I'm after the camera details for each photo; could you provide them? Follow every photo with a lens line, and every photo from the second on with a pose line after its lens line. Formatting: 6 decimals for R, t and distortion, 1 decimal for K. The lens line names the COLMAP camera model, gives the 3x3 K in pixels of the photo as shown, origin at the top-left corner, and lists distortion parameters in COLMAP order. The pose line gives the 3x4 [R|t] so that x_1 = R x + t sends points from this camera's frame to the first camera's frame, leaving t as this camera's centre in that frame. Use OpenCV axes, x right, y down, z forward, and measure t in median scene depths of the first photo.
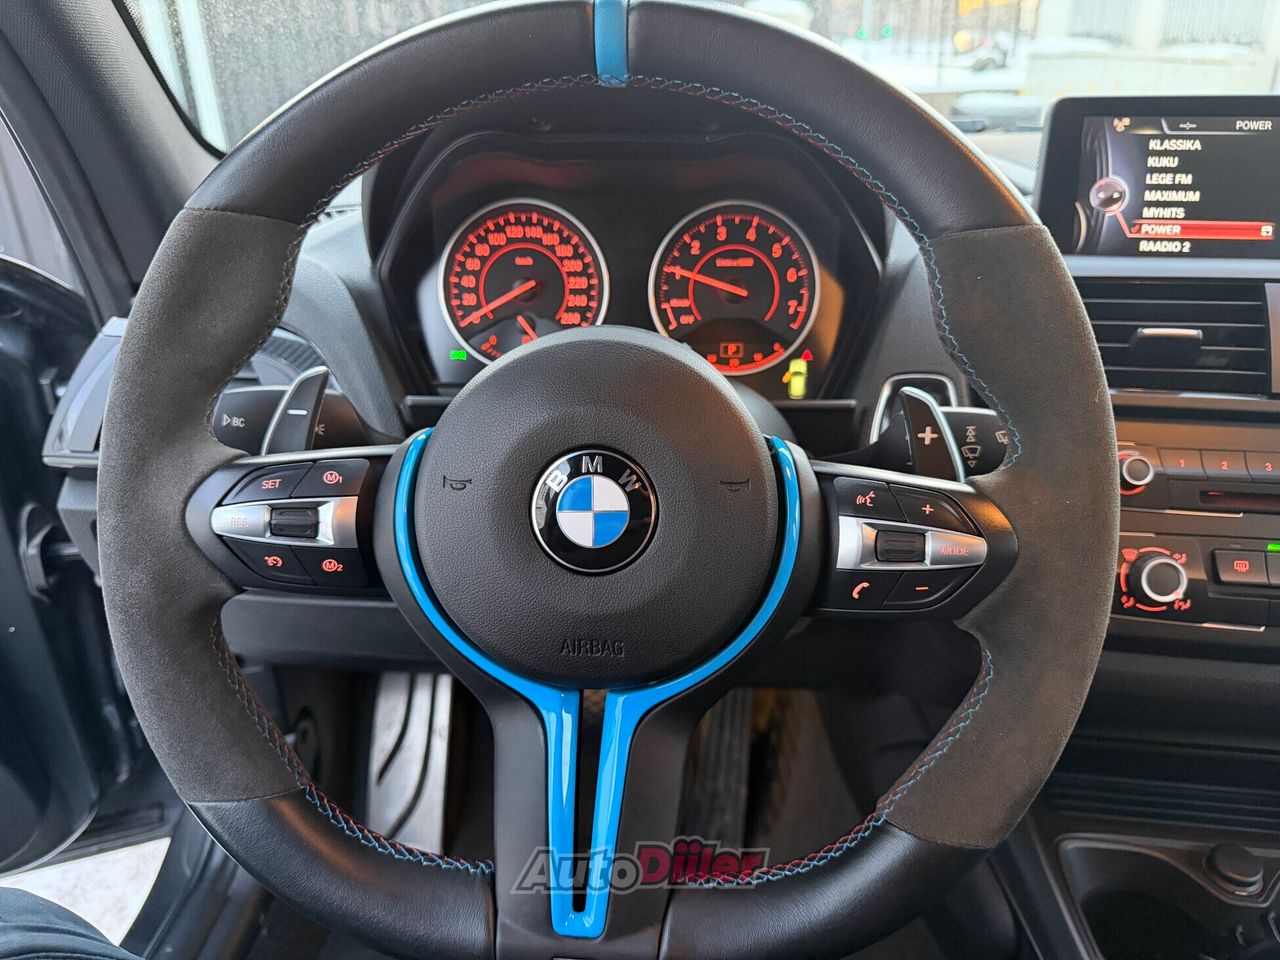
lens RADIAL K [[918.4, 0, 640.0], [0, 918.4, 480.0], [0, 0, 1]] dist [0.025502, -0.029521]
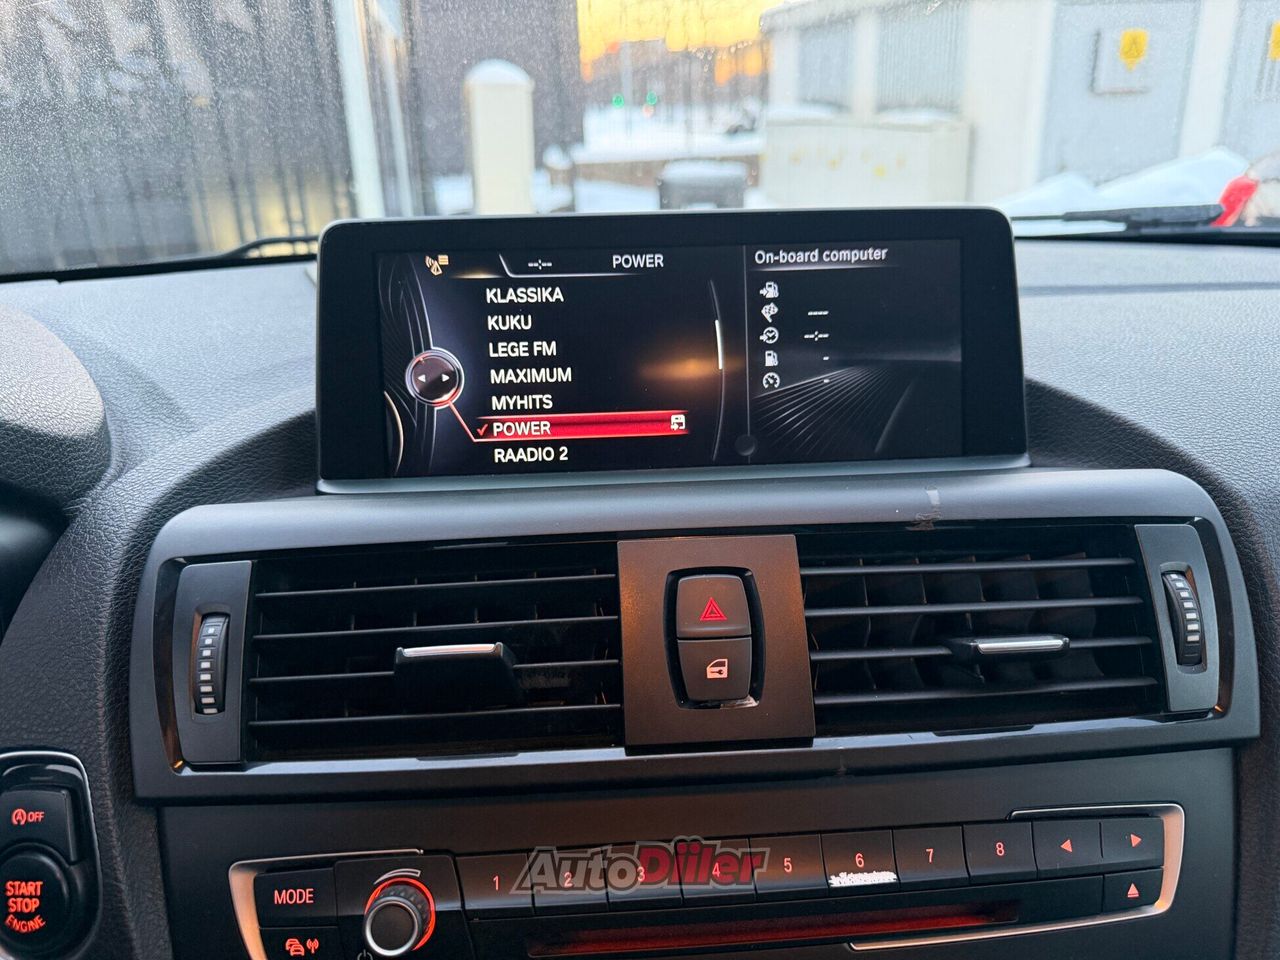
lens RADIAL K [[912.9, 0, 640.0], [0, 912.9, 480.0], [0, 0, 1]] dist [0.073260, -0.158152]
pose [[0.981730, -0.076709, 0.174131, 0.532551], [0.086893, 0.994879, -0.051623, -0.198485], [-0.169280, 0.065811, 0.983368, 0.385209]]
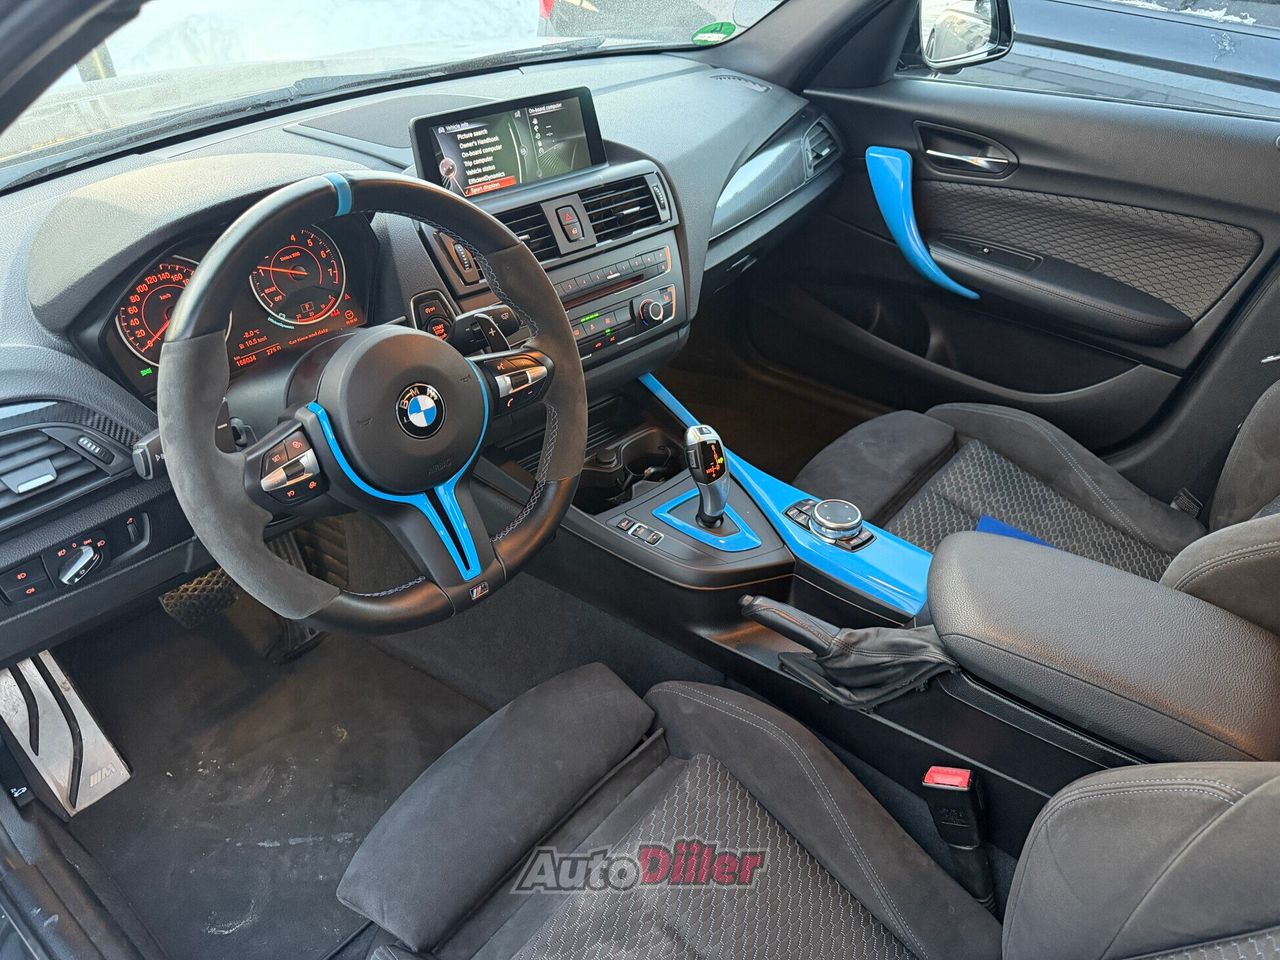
lens RADIAL K [[912.9, 0, 640.0], [0, 912.9, 480.0], [0, 0, 1]] dist [0.073260, -0.158152]
pose [[0.633897, -0.439586, 0.636348, -0.731690], [0.289920, 0.897836, 0.331417, -0.248975], [-0.717022, -0.025594, 0.696580, -0.597978]]
